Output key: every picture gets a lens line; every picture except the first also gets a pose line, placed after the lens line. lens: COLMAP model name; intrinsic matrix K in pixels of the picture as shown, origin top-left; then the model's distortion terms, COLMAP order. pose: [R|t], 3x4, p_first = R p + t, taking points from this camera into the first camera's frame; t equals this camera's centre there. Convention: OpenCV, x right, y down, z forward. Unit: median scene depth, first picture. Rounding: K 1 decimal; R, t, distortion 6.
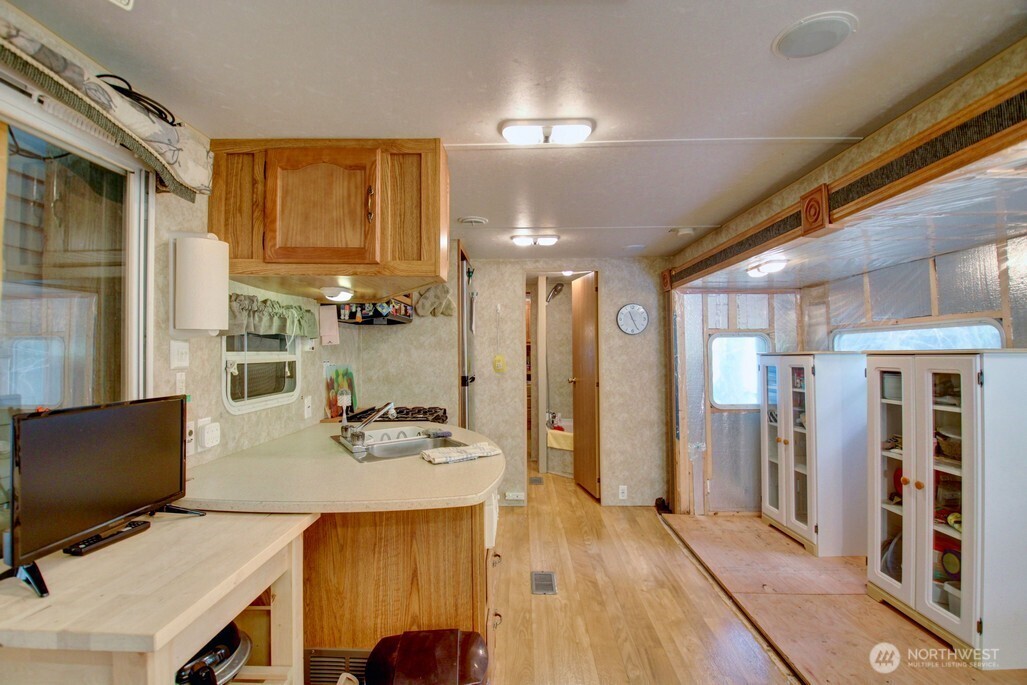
lens RADIAL K [[477.0, 0, 510.9], [0, 477.0, 341.9], [0, 0, 1]] dist [-0.013244, -0.006804]
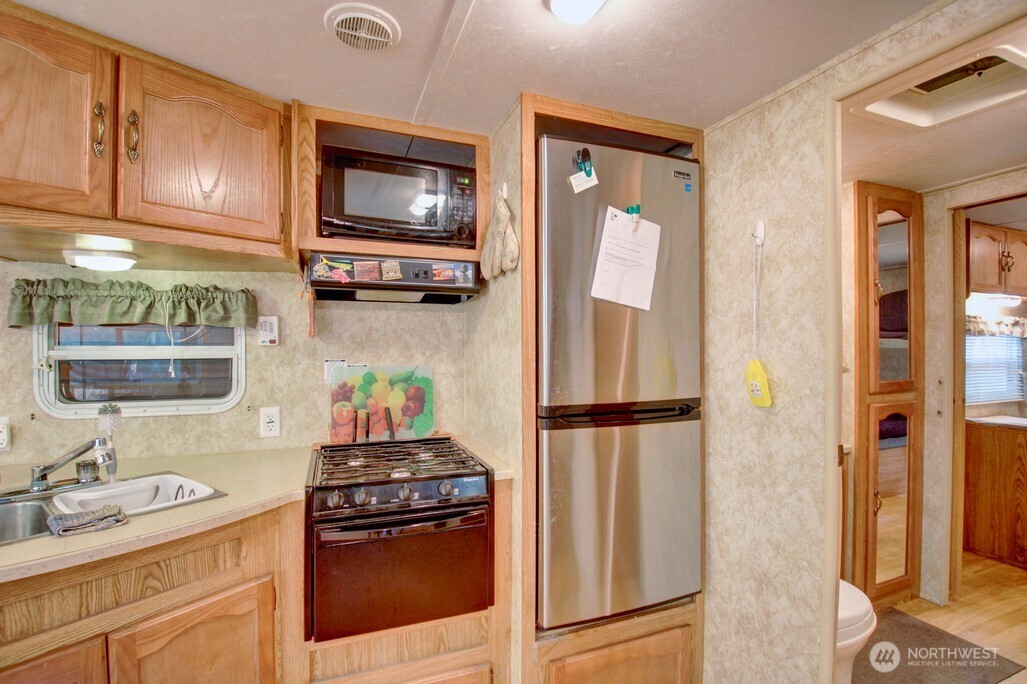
lens RADIAL K [[477.0, 0, 507.1], [0, 477.0, 340.5], [0, 0, 1]] dist [-0.013244, -0.006804]
pose [[0.368952, 0.001904, -0.929447, 0.281860], [0.013645, 0.999879, 0.007465, 0.008878], [0.929348, -0.015437, 0.368881, 0.791657]]
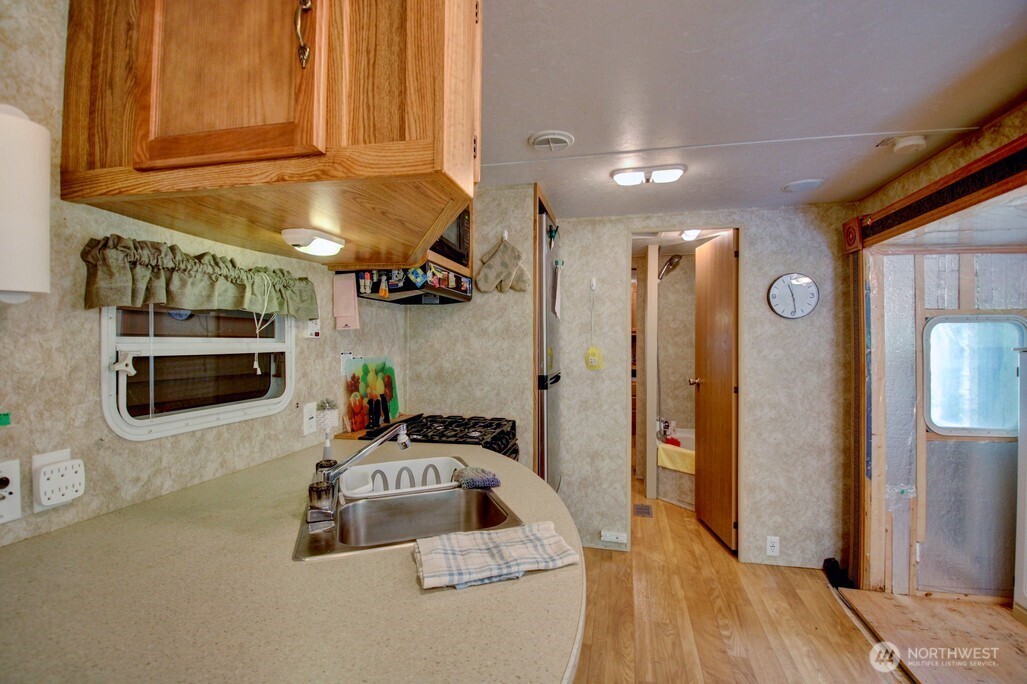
lens RADIAL K [[477.0, 0, 507.1], [0, 477.0, 341.3], [0, 0, 1]] dist [-0.013244, -0.006804]
pose [[0.976172, 0.008684, -0.216823, 0.004619], [-0.004807, 0.999819, 0.018402, 0.007436], [0.216943, -0.016921, 0.976038, 0.283440]]
